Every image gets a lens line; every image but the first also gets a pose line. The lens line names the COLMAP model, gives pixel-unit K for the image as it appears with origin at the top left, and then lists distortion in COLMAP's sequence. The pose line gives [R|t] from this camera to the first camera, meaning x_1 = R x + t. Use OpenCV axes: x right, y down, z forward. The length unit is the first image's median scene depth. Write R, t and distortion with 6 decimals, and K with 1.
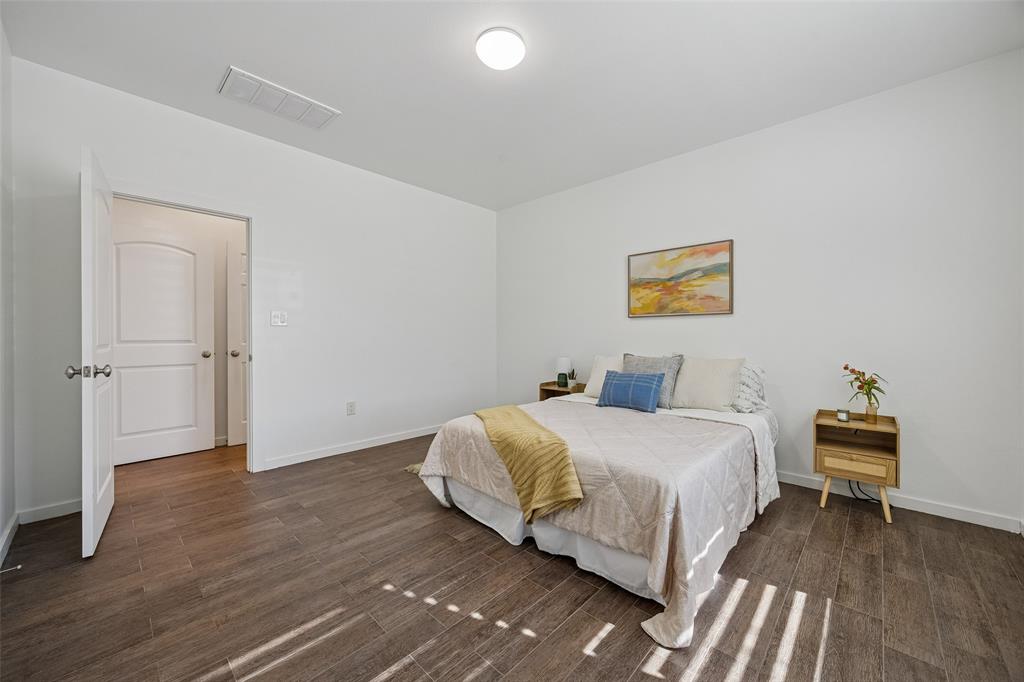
lens RADIAL K [[393.5, 0, 518.2], [0, 393.5, 339.8], [0, 0, 1]] dist [0.002114, 0.000065]
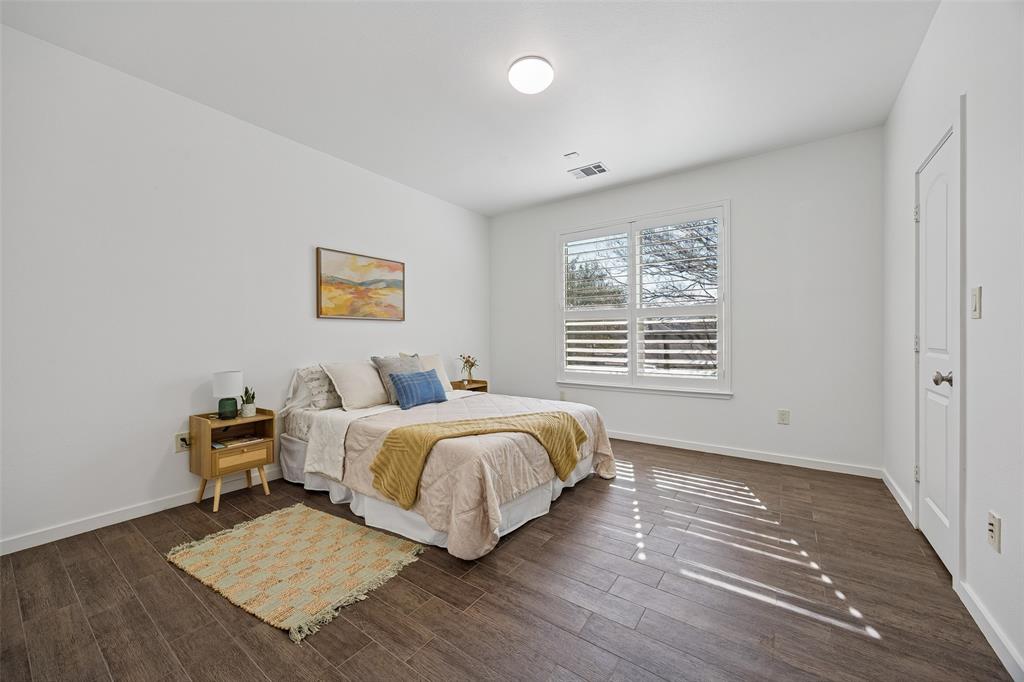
lens RADIAL K [[393.5, 0, 516.5], [0, 393.5, 337.7], [0, 0, 1]] dist [0.002114, 0.000065]
pose [[-0.143426, 0.004316, 0.989652, -0.708156], [0.020675, 0.999785, -0.001364, -0.002996], [-0.989445, 0.020265, -0.143484, 0.760146]]
